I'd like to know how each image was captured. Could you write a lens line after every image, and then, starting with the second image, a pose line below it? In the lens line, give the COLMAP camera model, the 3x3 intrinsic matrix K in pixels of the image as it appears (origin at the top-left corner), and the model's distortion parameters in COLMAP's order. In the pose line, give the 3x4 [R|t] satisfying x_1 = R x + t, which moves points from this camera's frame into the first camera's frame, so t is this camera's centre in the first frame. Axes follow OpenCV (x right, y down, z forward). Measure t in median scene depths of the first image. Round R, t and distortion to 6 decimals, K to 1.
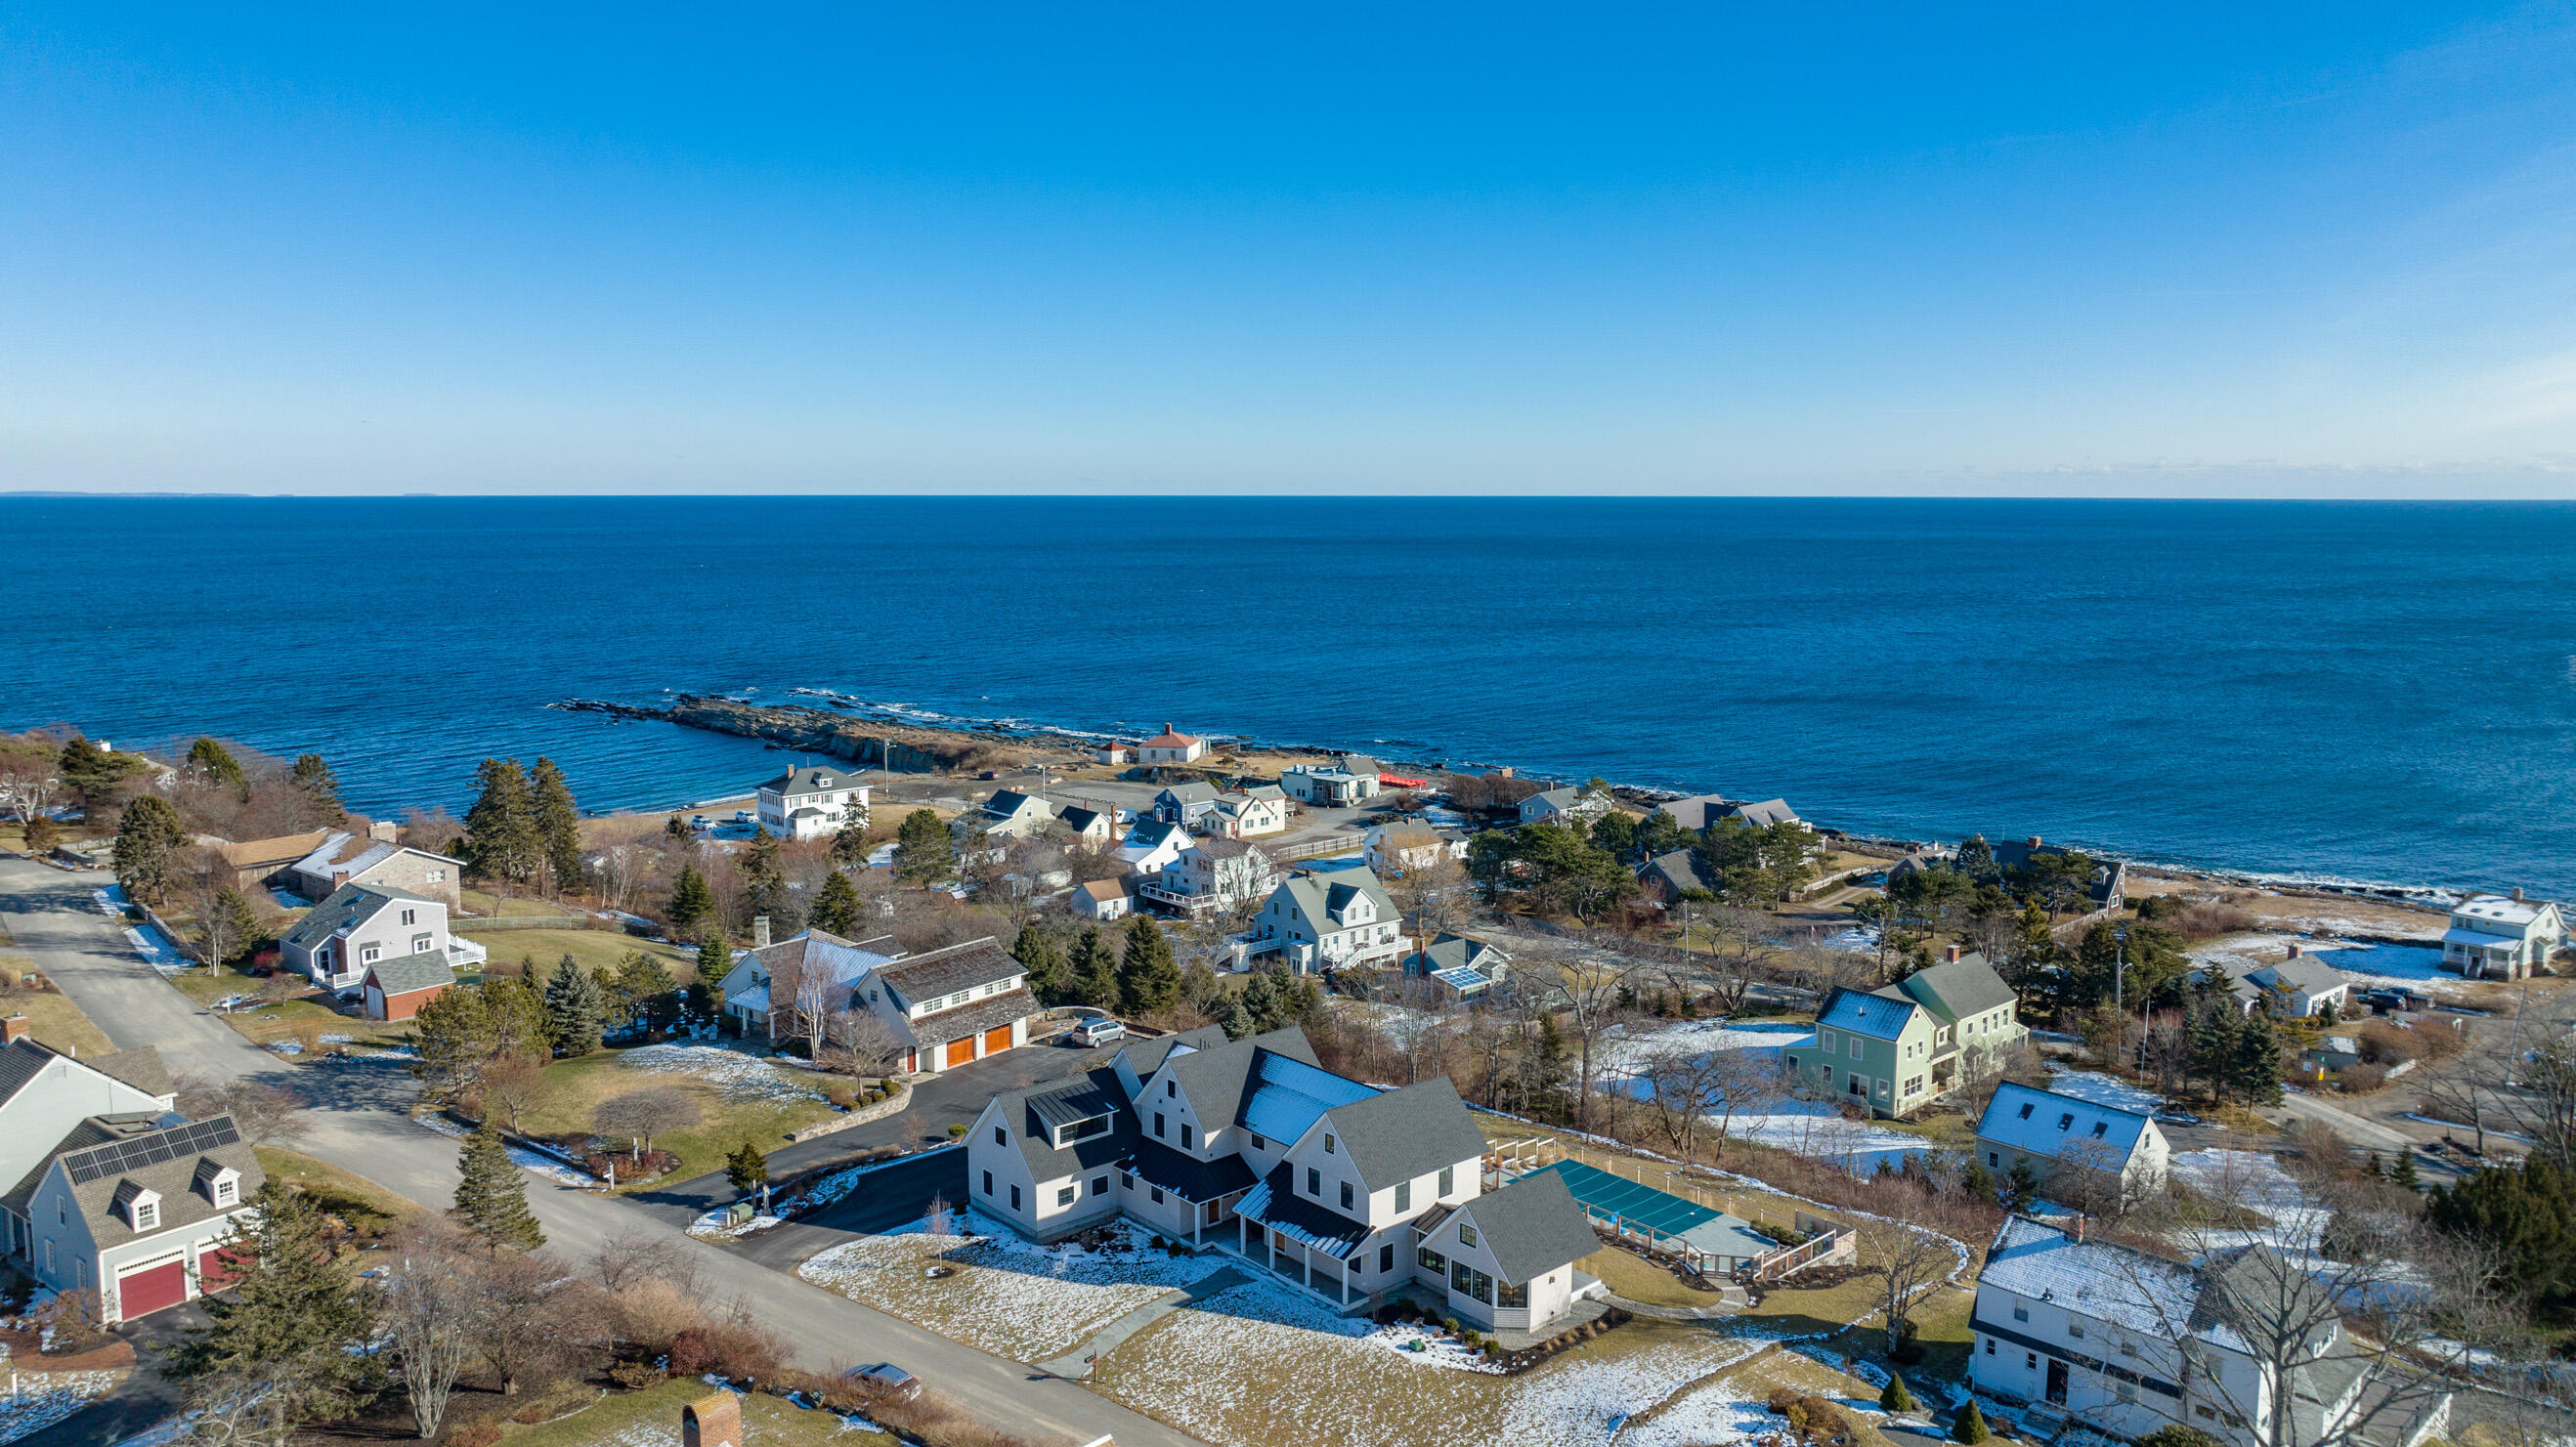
lens RADIAL K [[1808.2, 0, 1288.0], [0, 1808.2, 723.5], [0, 0, 1]] dist [-0.014308, -0.003247]
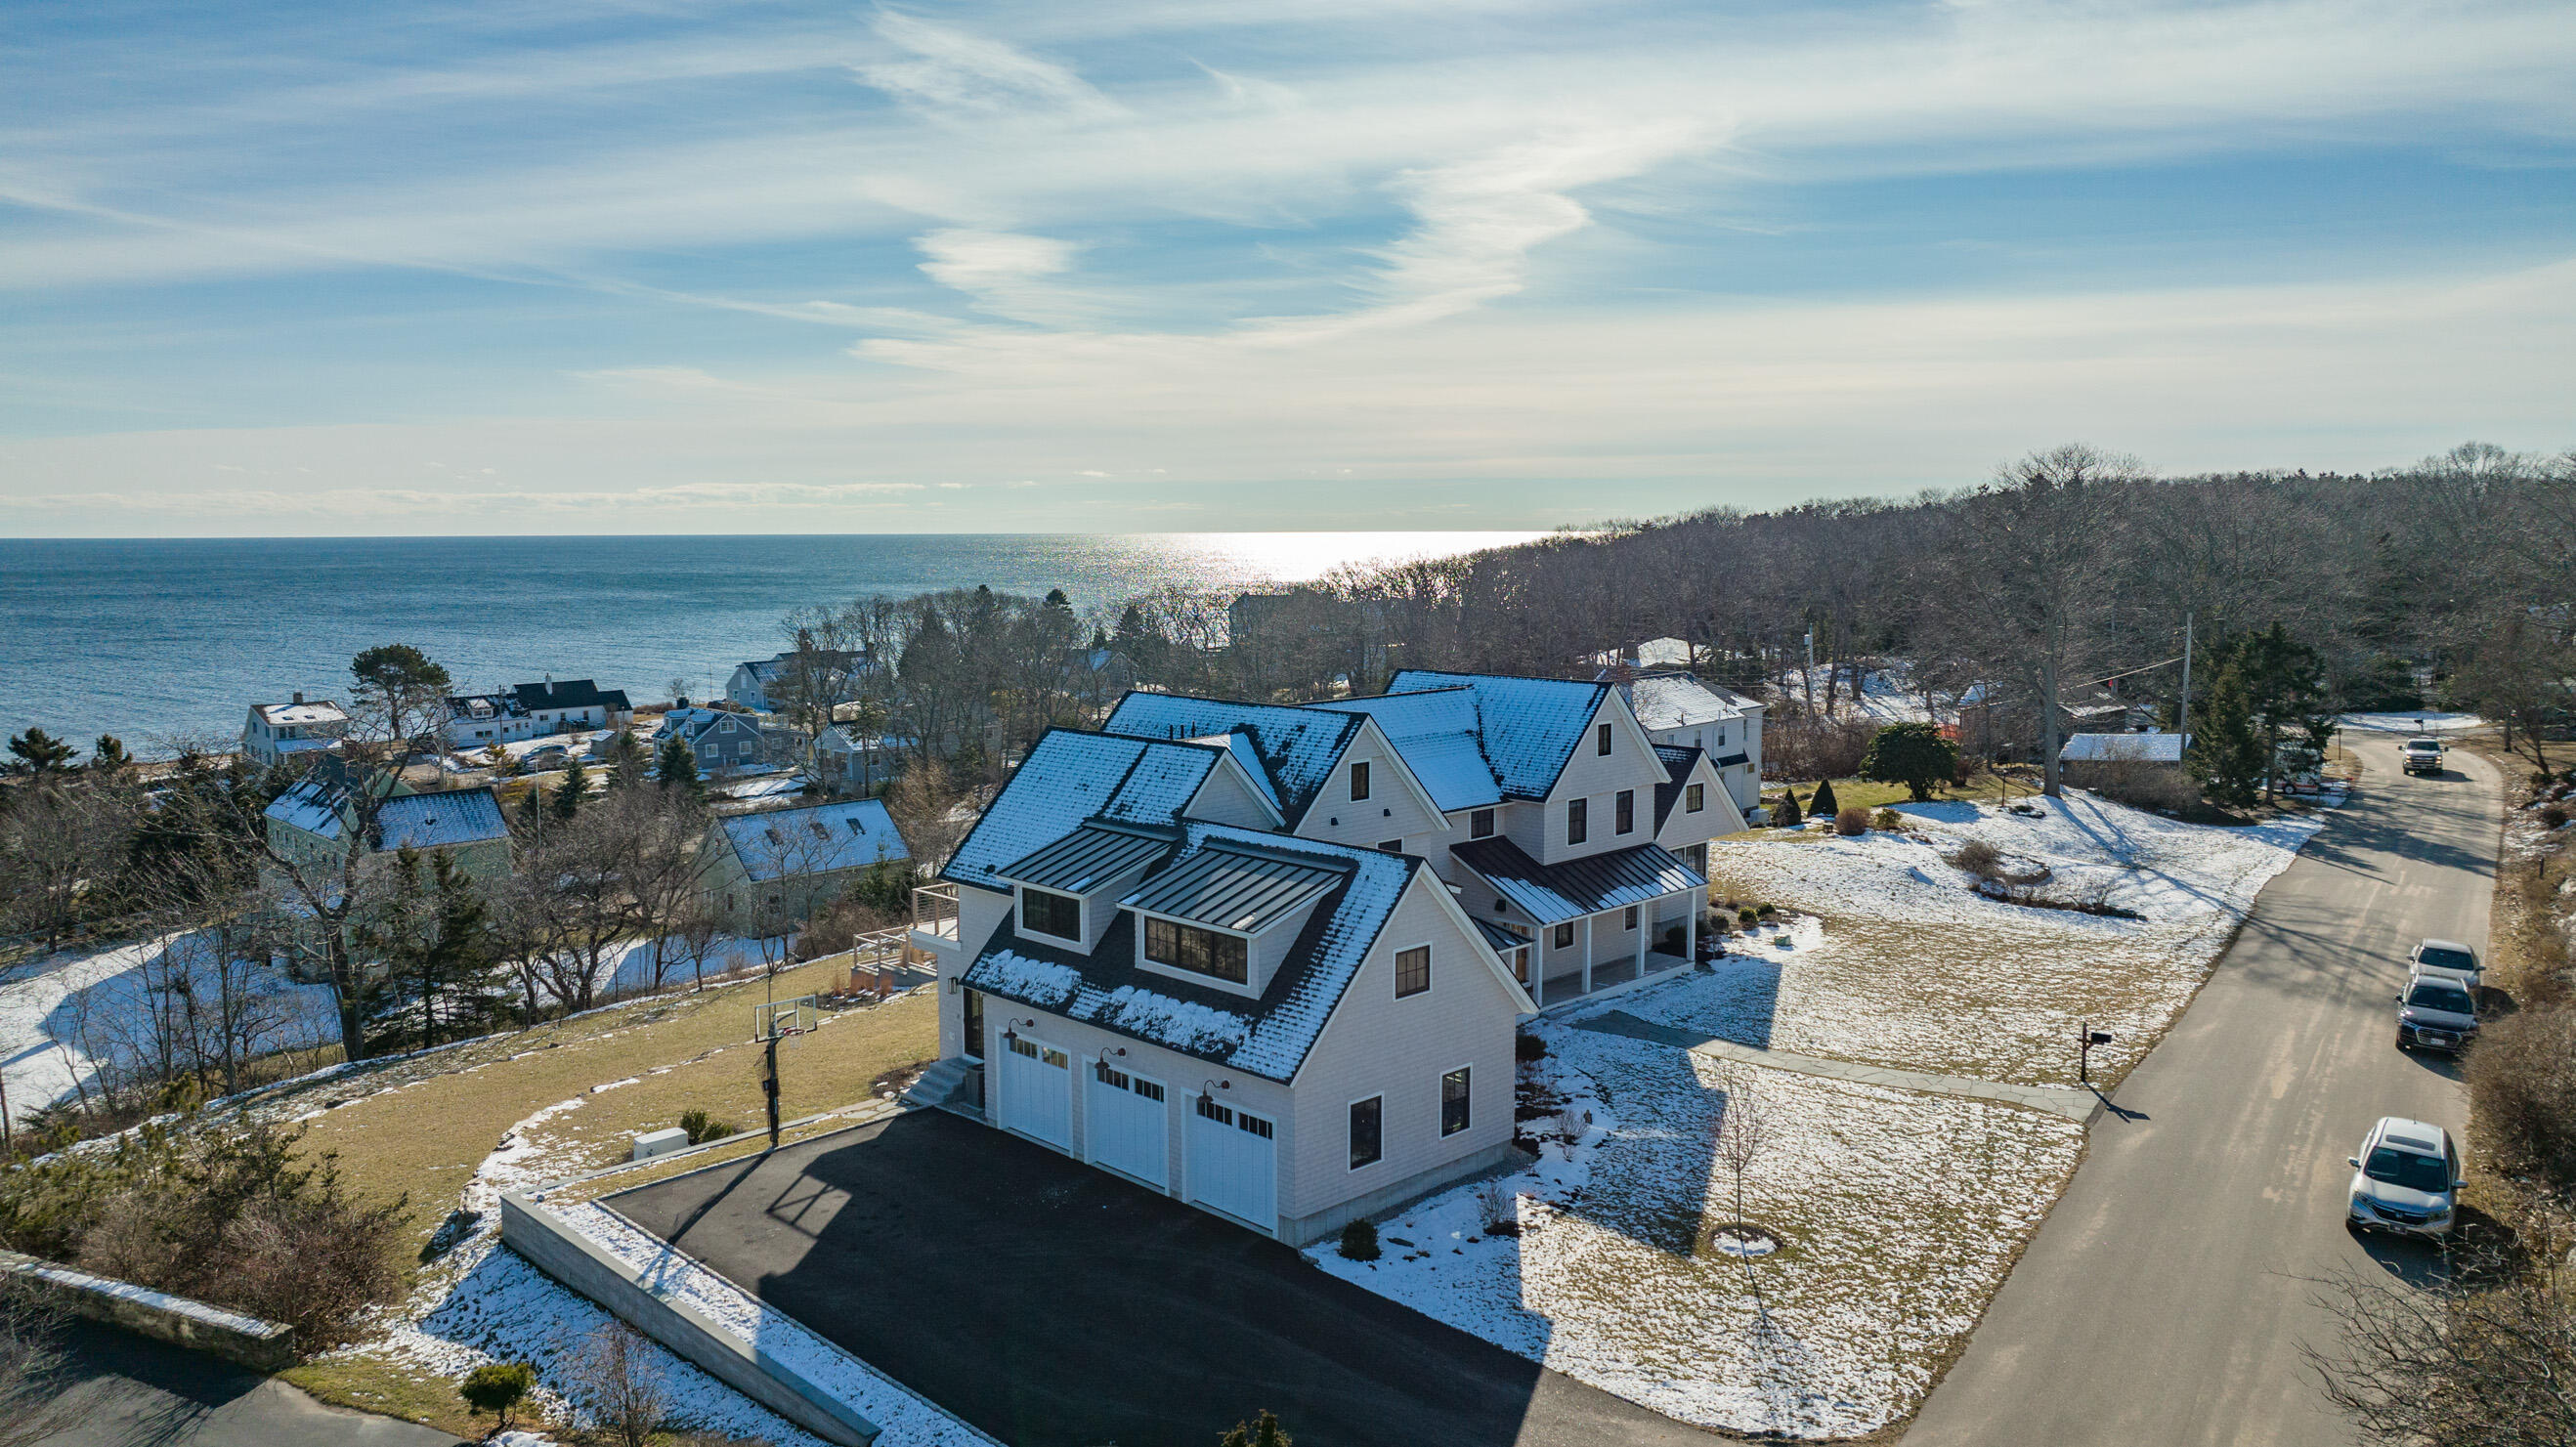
lens RADIAL K [[1810.6, 0, 1285.9], [0, 1810.6, 742.6], [0, 0, 1]] dist [-0.012577, -0.005298]
pose [[-0.052304, -0.119434, 0.991463, -0.540730], [0.132207, 0.983255, 0.125420, 0.135650], [-0.989841, 0.137639, -0.035638, 1.065815]]
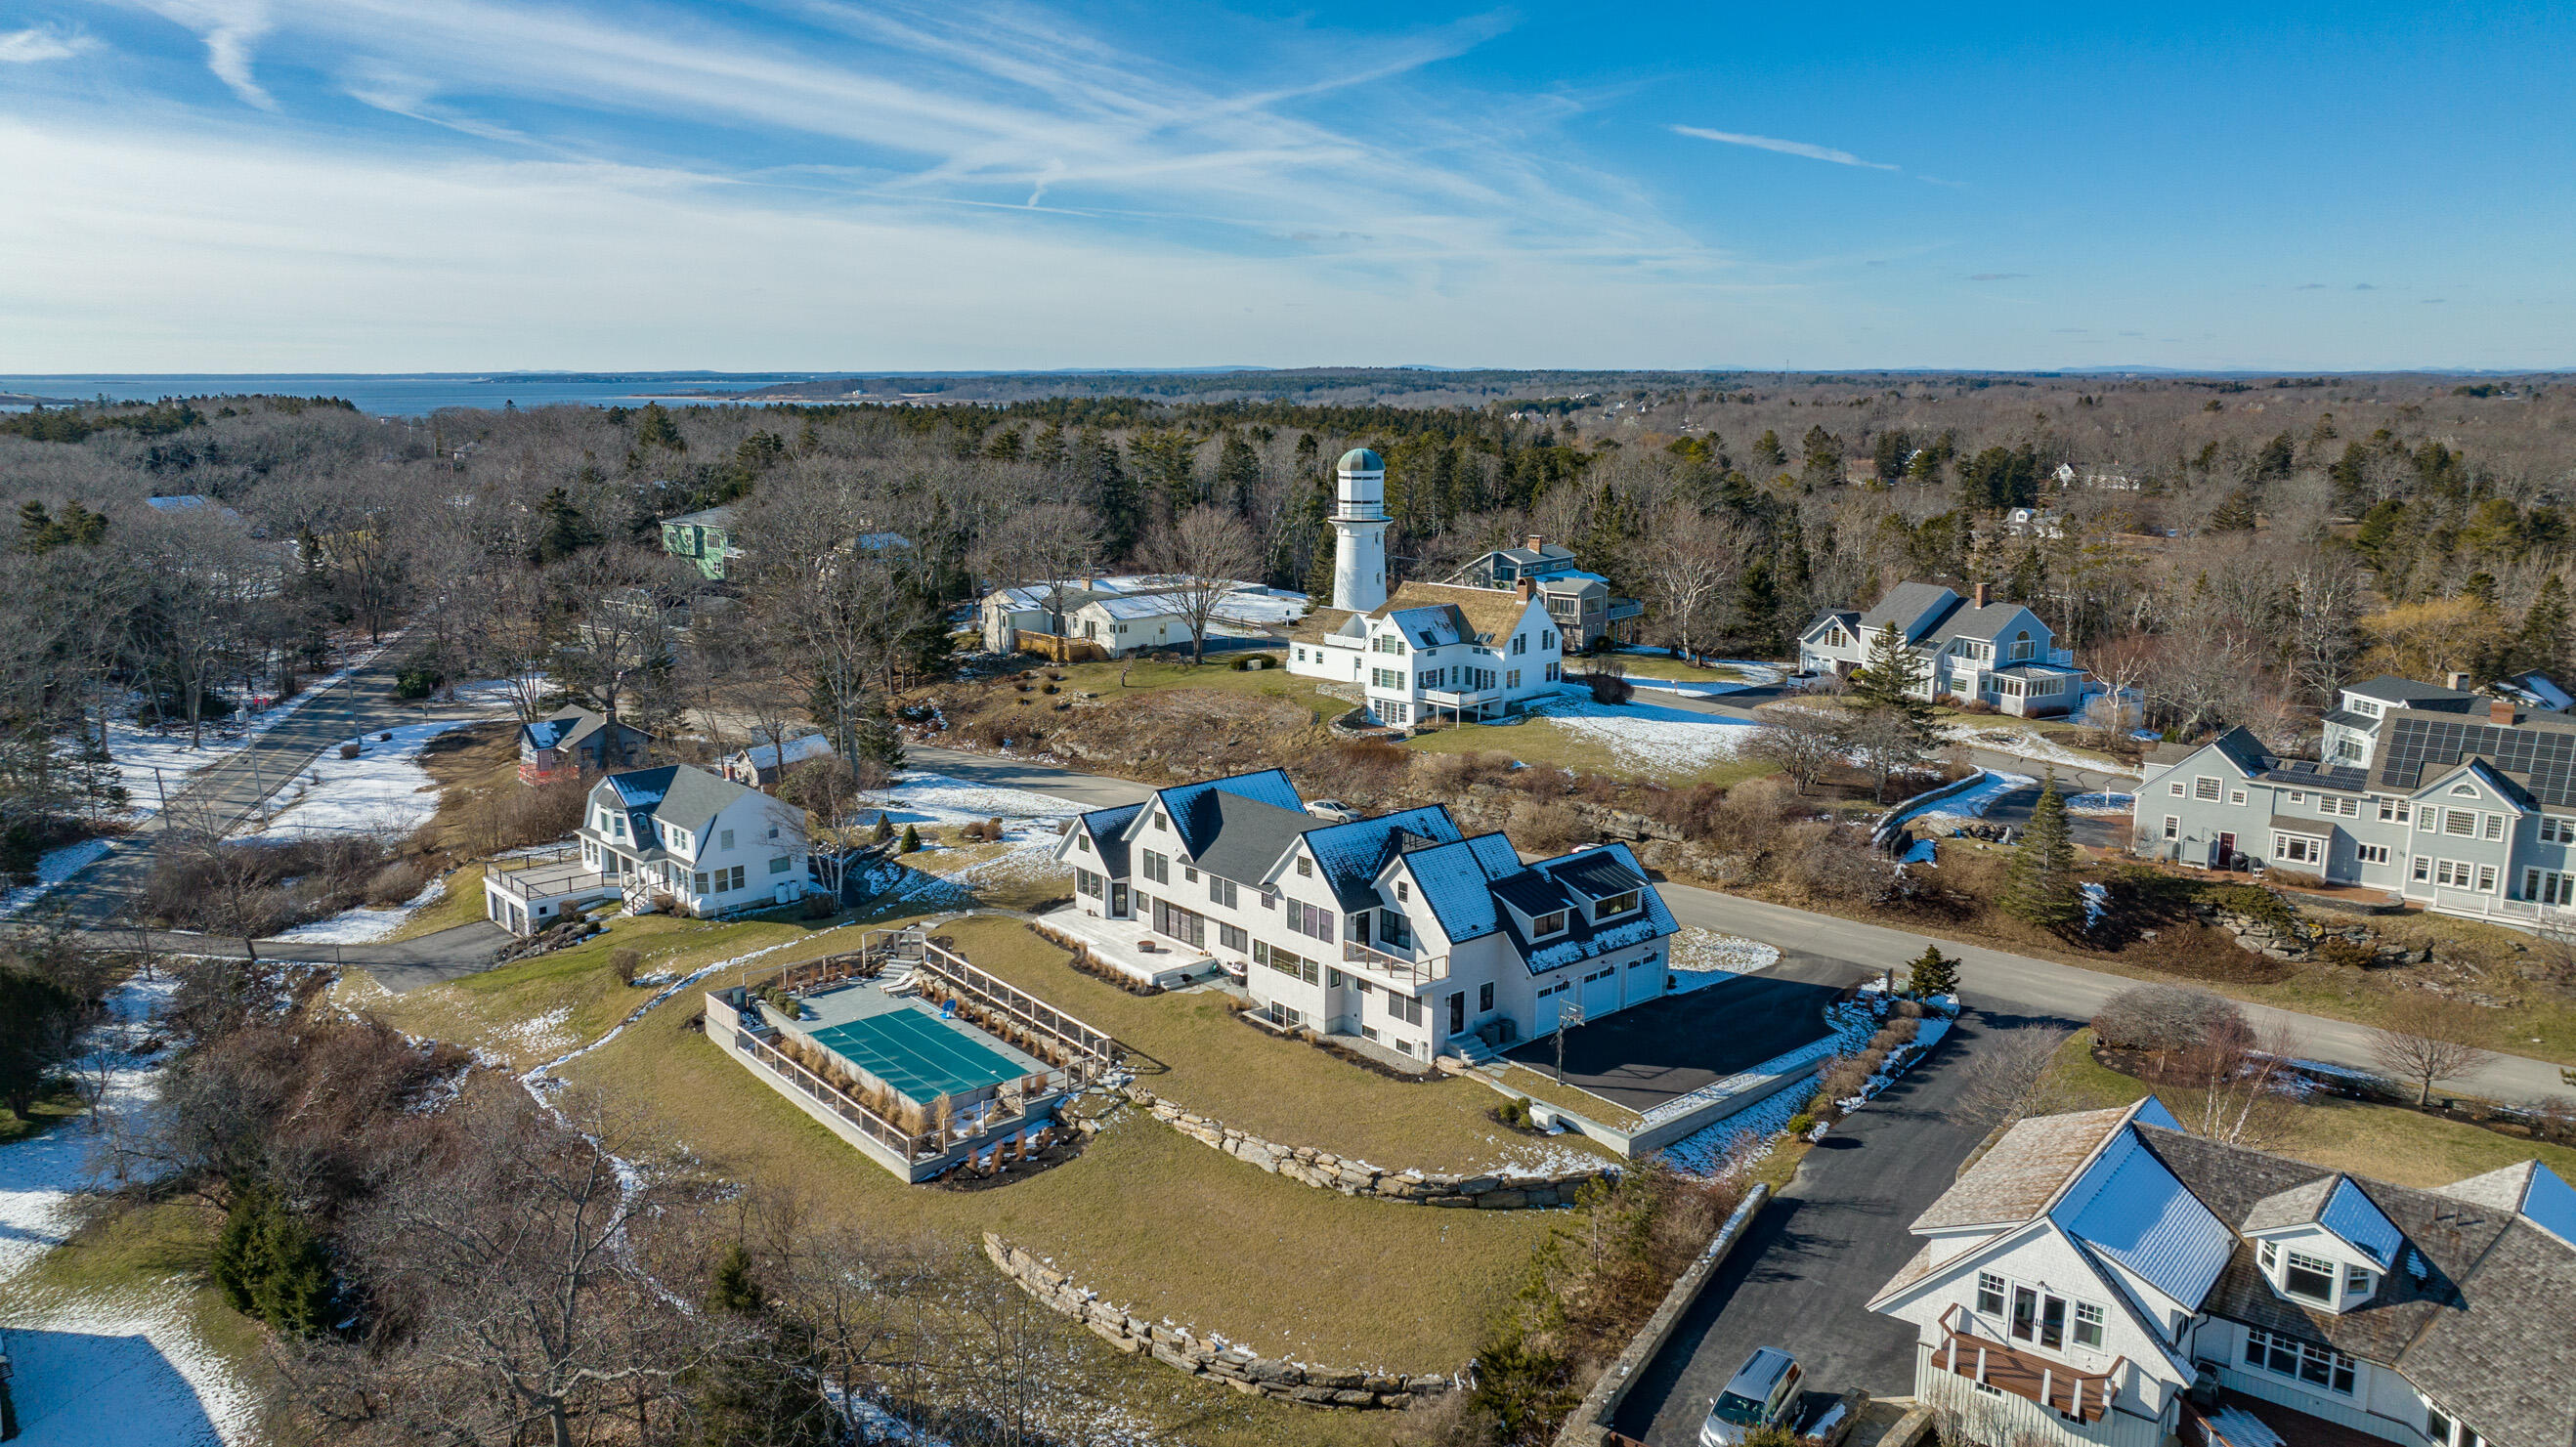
lens RADIAL K [[1810.6, 0, 1285.9], [0, 1810.6, 742.6], [0, 0, 1]] dist [-0.012577, -0.005298]
pose [[-0.999677, -0.006389, 0.024598, -0.009426], [0.001943, 0.945847, 0.324607, -0.152309], [-0.025340, 0.324550, -0.945529, 1.928627]]
